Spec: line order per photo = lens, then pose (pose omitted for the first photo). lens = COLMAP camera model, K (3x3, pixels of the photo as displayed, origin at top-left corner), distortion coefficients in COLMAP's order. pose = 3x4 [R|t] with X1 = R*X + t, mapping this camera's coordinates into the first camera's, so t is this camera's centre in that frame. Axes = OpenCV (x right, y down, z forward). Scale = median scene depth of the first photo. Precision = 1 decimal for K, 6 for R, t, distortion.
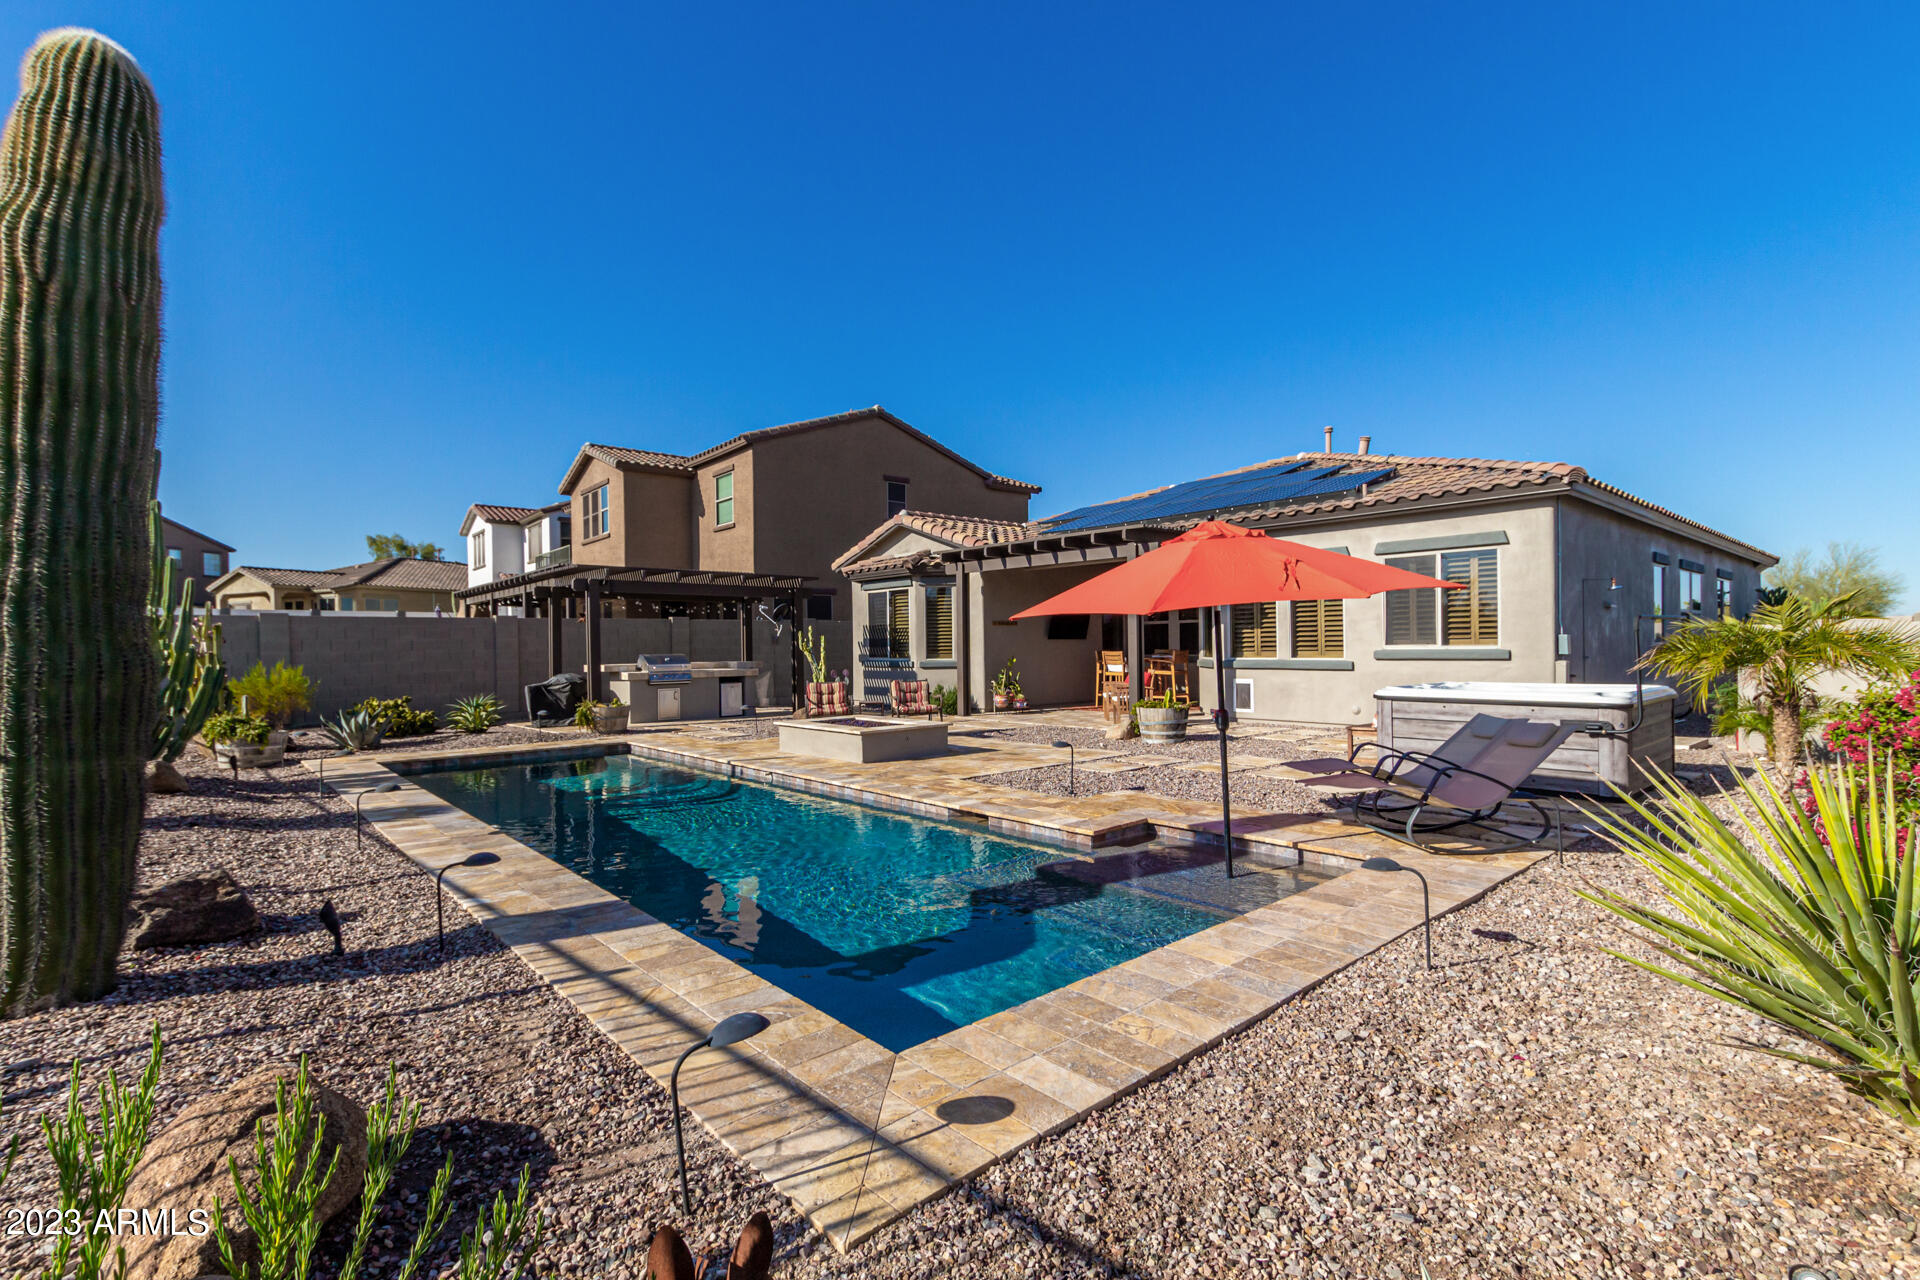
lens RADIAL K [[886.4, 0, 971.5], [0, 886.4, 635.9], [0, 0, 1]] dist [-0.000697, -0.000316]
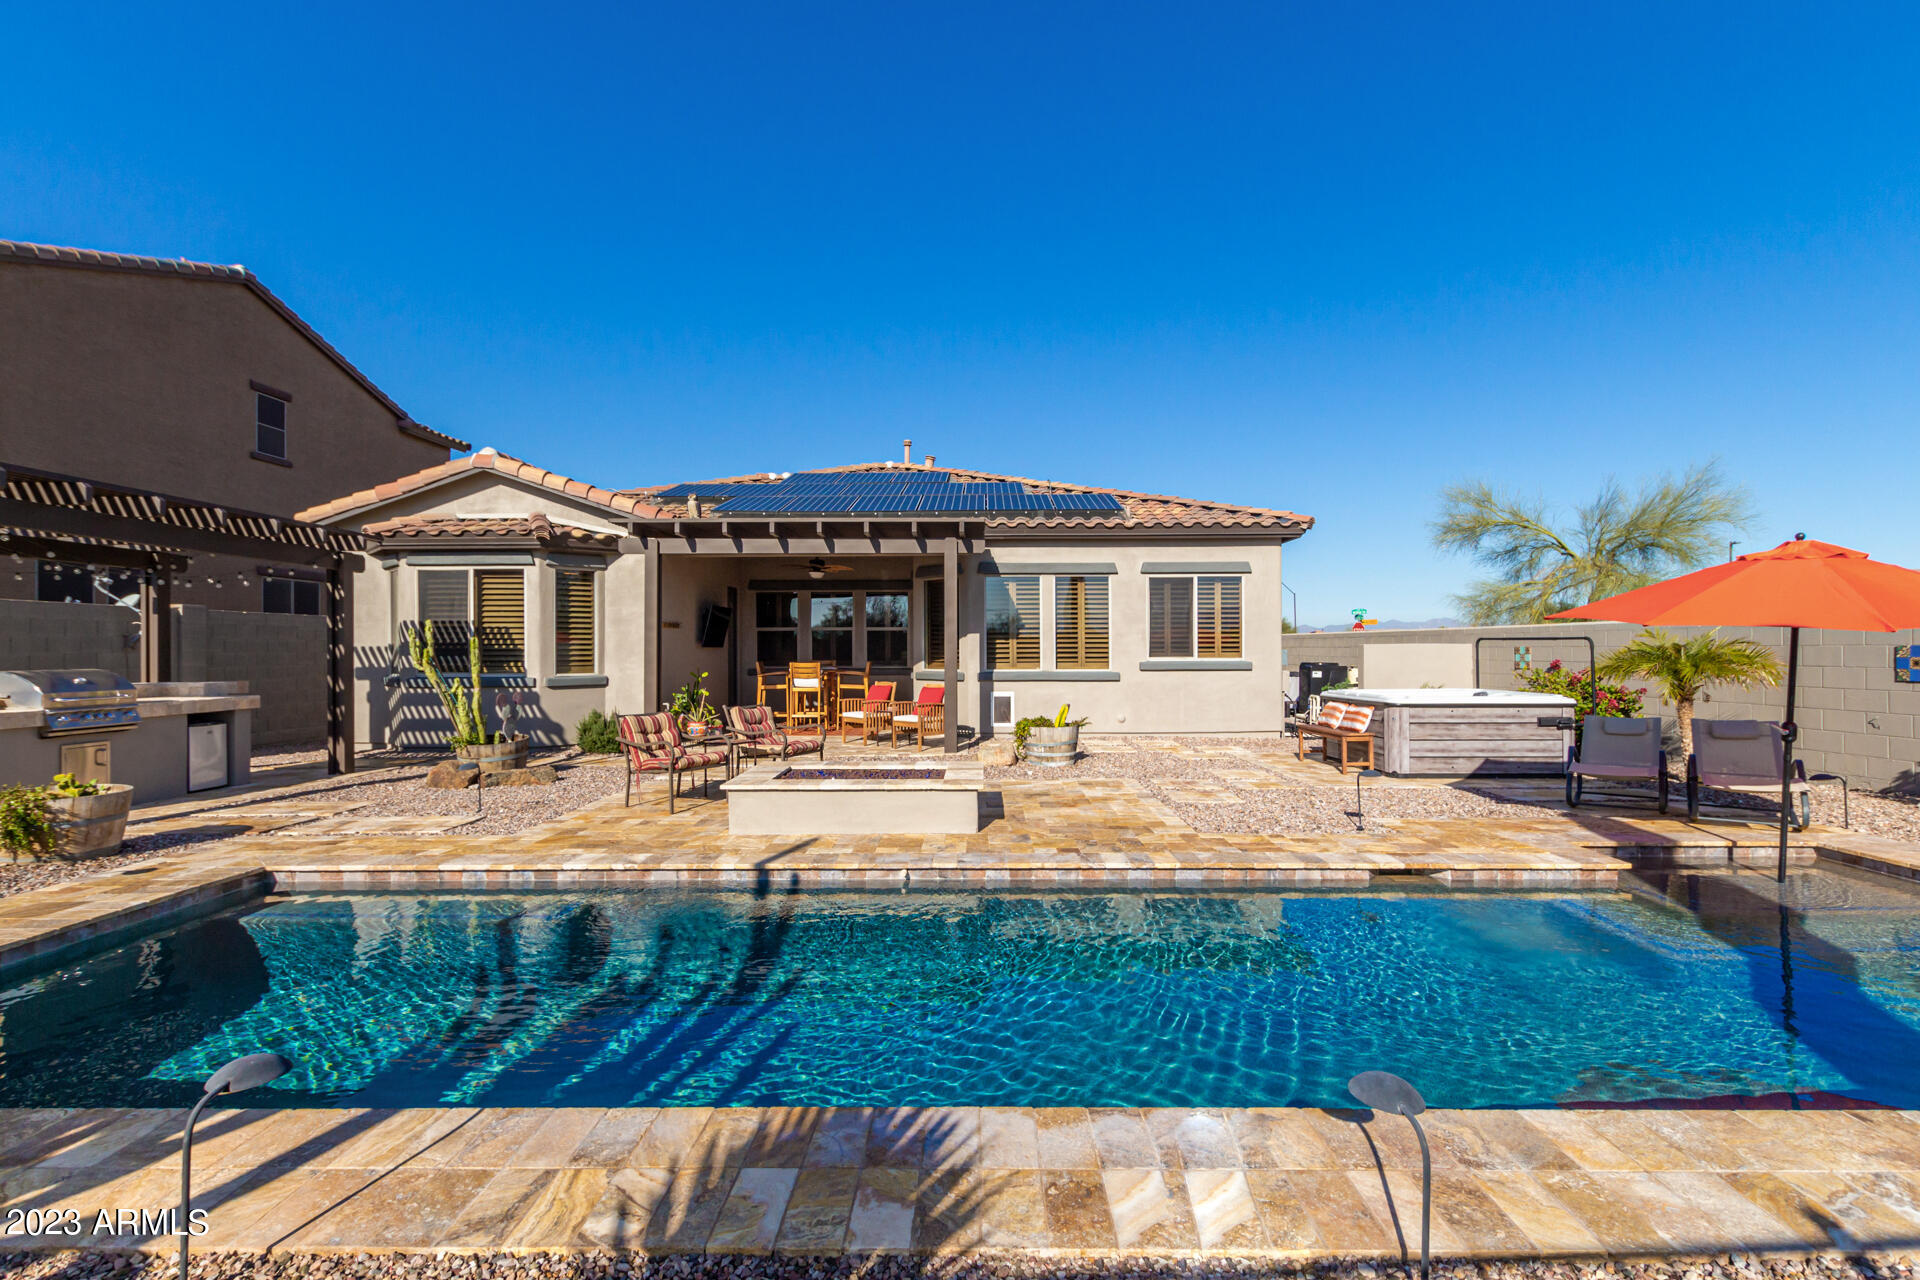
lens RADIAL K [[884.5, 0, 970.0], [0, 884.5, 648.8], [0, 0, 1]] dist [0.007660, -0.002041]
pose [[0.670109, 0.010927, 0.742182, -0.425473], [-0.013607, 0.999904, -0.002436, 0.005062], [-0.742138, -0.008467, 0.670194, 0.383411]]
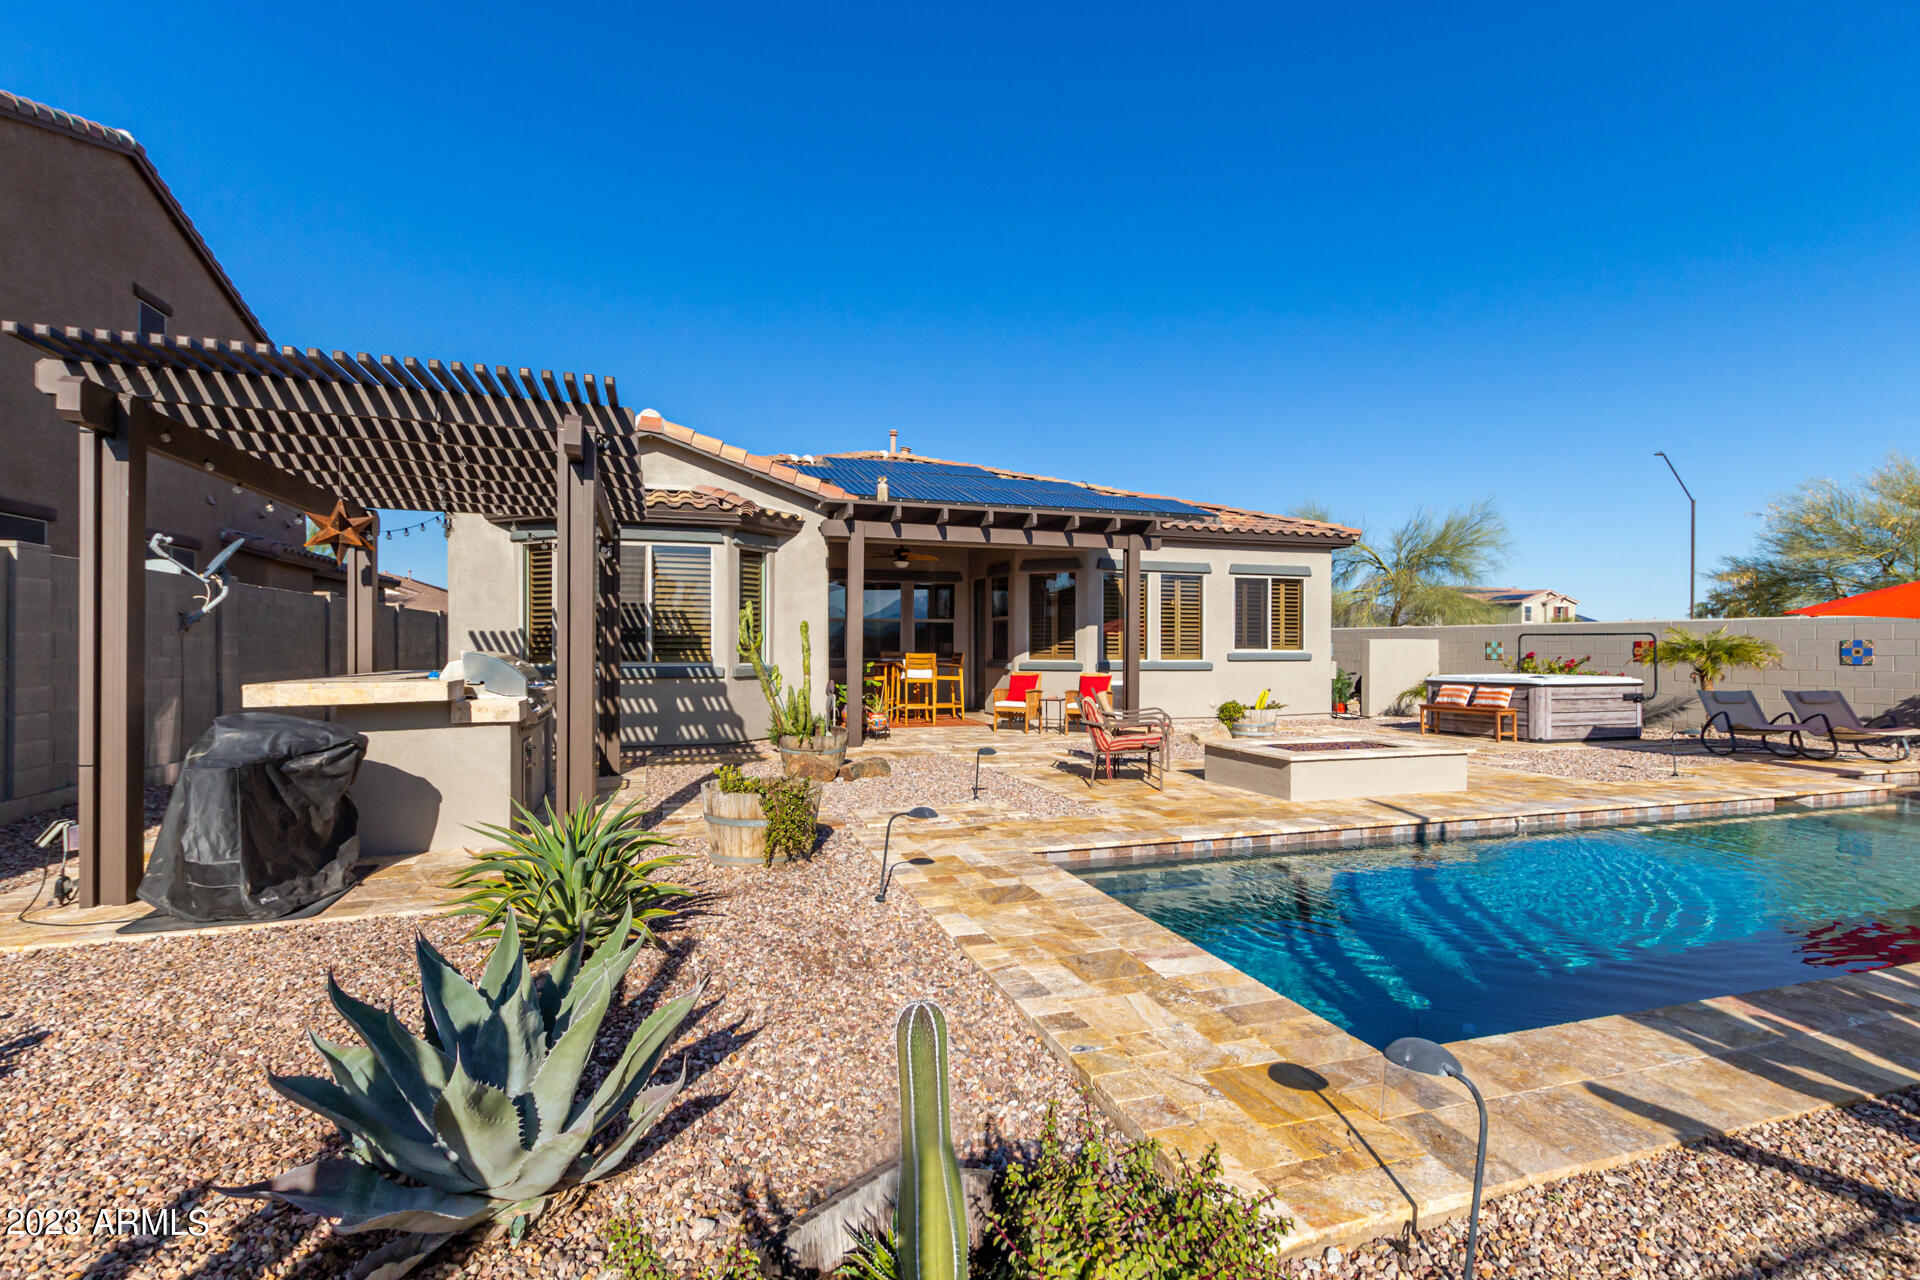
lens RADIAL K [[904.7, 0, 965.1], [0, 904.7, 644.9], [0, 0, 1]] dist [0.008114, -0.000786]
pose [[0.392796, 0.016438, 0.919479, -0.712968], [-0.016952, 0.999800, -0.010632, 0.021312], [-0.919470, -0.011410, 0.392996, 0.749052]]
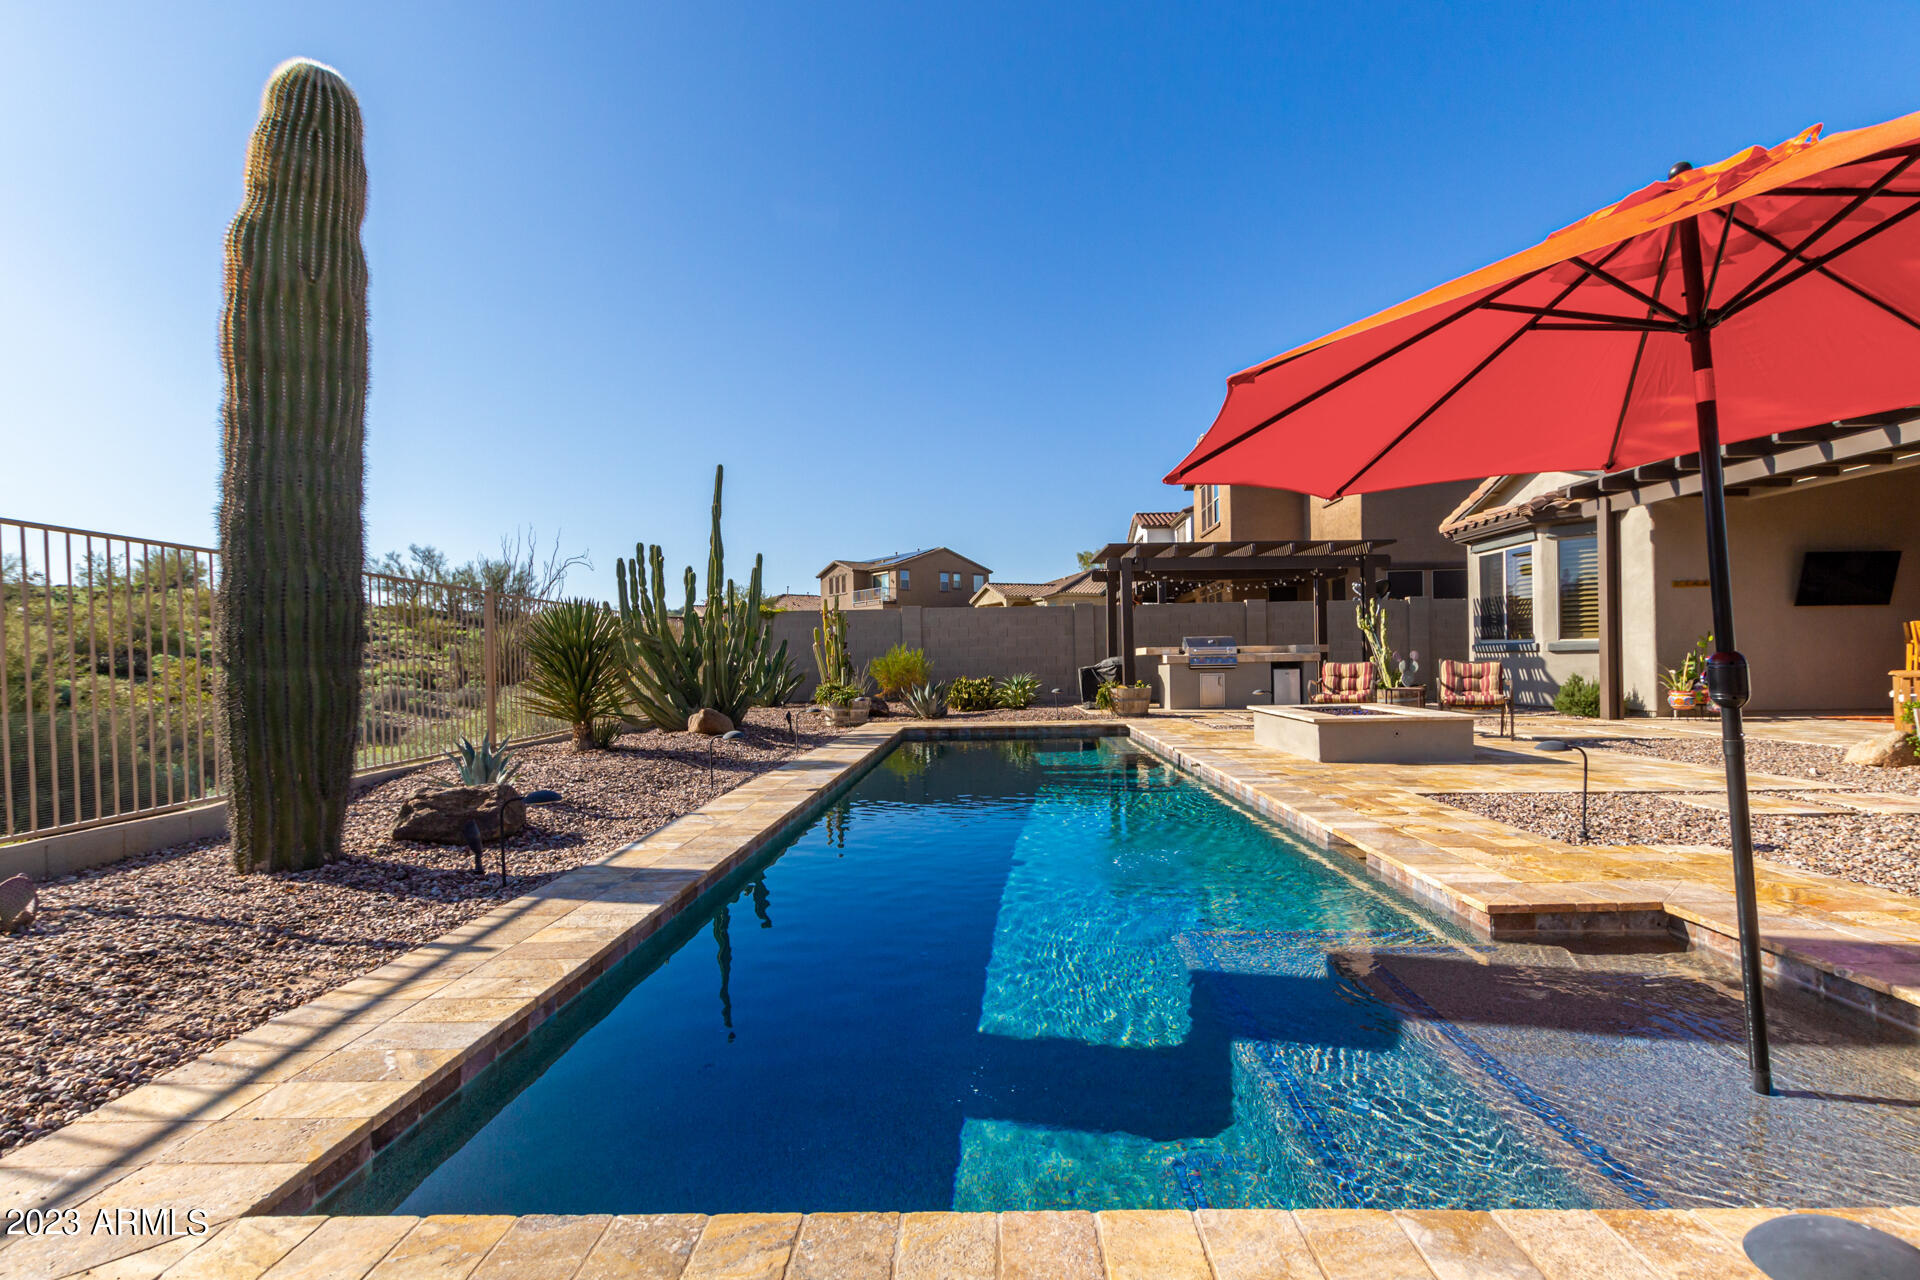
lens RADIAL K [[884.5, 0, 970.0], [0, 884.5, 648.8], [0, 0, 1]] dist [0.007660, -0.002041]
pose [[0.729059, -0.005028, -0.684432, 0.115384], [0.013210, 0.999890, 0.006726, 0.027606], [0.684323, -0.013946, 0.729045, 0.181151]]
